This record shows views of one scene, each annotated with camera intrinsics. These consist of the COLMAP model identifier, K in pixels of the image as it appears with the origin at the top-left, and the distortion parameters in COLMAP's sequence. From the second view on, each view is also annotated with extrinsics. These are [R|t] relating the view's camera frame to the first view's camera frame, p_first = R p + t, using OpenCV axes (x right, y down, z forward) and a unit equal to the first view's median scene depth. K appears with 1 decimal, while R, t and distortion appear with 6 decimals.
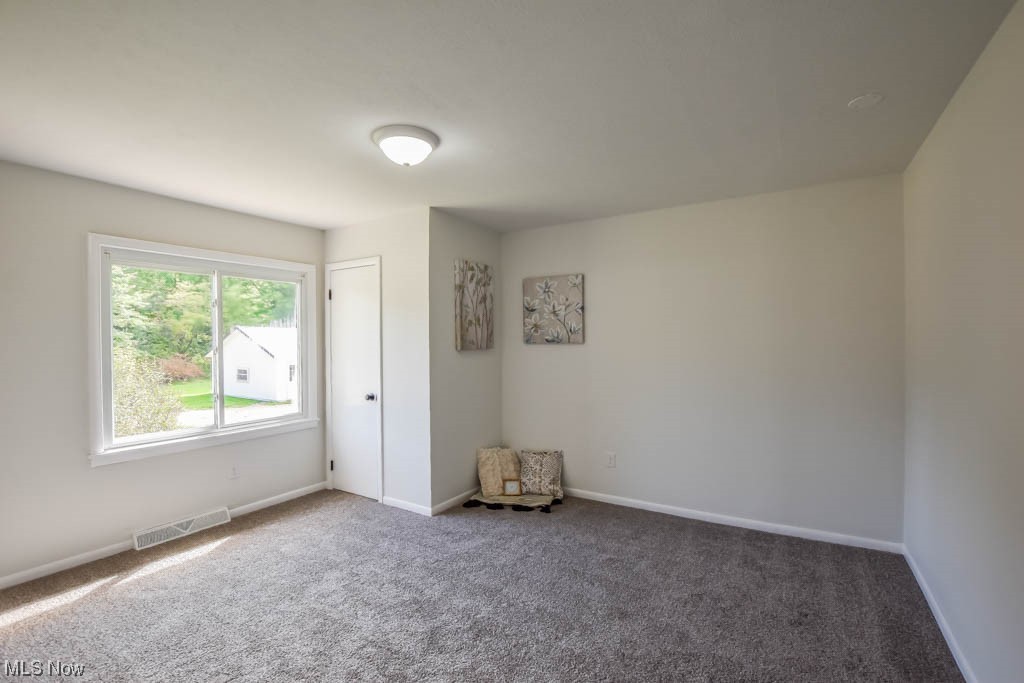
lens RADIAL K [[475.2, 0, 519.8], [0, 475.2, 342.0], [0, 0, 1]] dist [-0.030504, 0.005377]
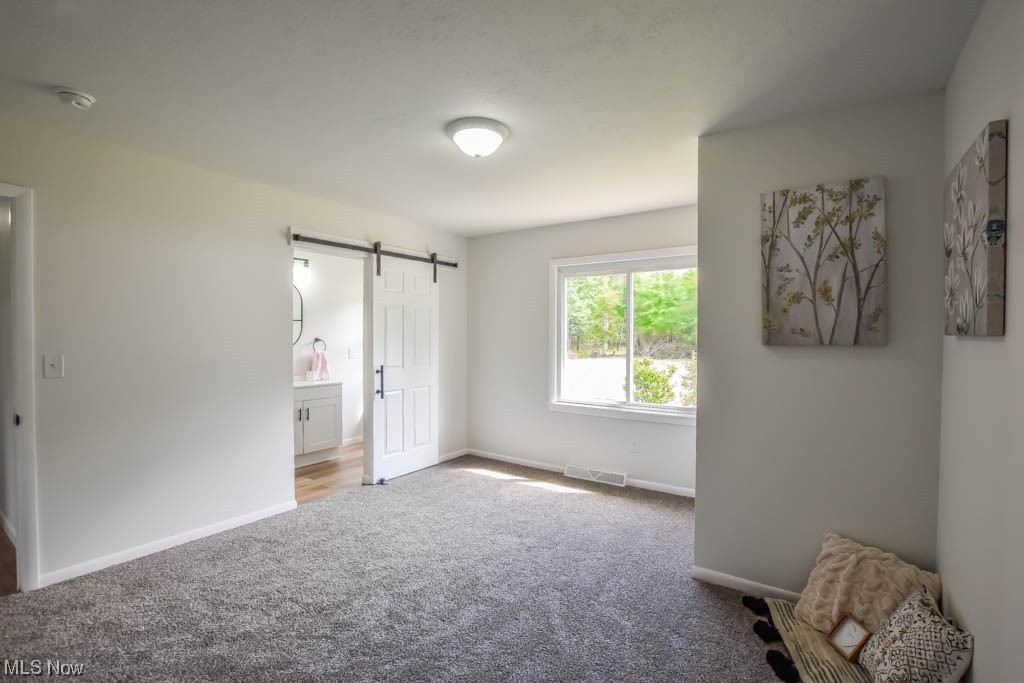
lens RADIAL K [[475.2, 0, 513.3], [0, 475.2, 341.4], [0, 0, 1]] dist [-0.030504, 0.005377]
pose [[-0.077701, 0.023977, -0.996688, 0.483050], [-0.004933, 0.999689, 0.024434, -0.000330], [0.996965, 0.006815, -0.077558, 0.717225]]
